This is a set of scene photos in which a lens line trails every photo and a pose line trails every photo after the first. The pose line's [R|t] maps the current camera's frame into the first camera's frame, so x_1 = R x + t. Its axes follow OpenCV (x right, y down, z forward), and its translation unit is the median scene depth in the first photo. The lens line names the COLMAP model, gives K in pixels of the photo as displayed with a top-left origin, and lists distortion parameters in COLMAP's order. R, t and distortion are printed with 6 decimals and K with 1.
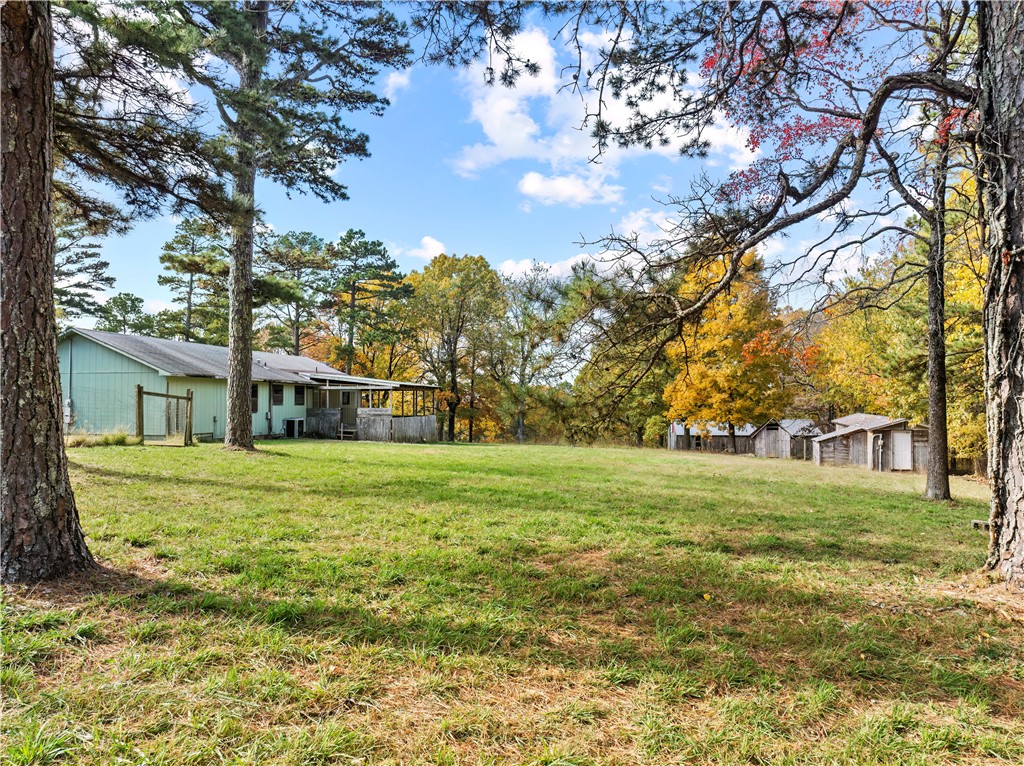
lens RADIAL K [[713.9, 0, 512.0], [0, 713.9, 377.8], [0, 0, 1]] dist [-0.042828, 0.000979]
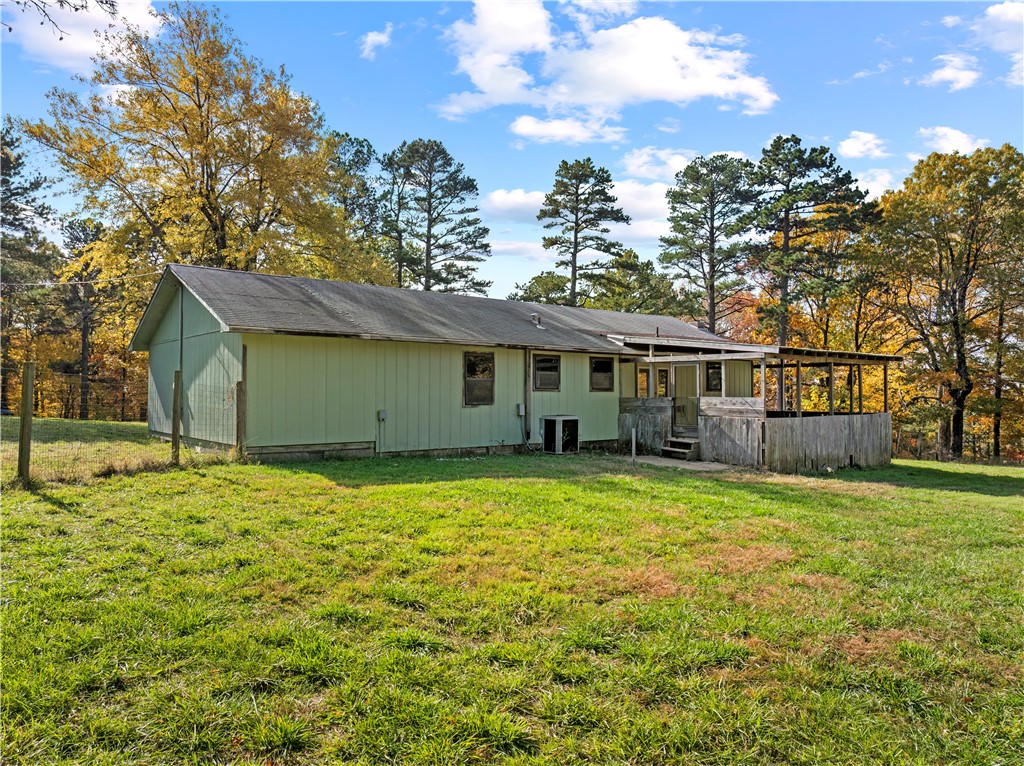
lens RADIAL K [[713.9, 0, 512.0], [0, 713.9, 377.8], [0, 0, 1]] dist [-0.042828, 0.000979]
pose [[0.776252, -0.009749, -0.630347, 0.000060], [0.019207, 0.999782, 0.008190, 0.012837], [0.630130, -0.018465, 0.776270, 0.309514]]
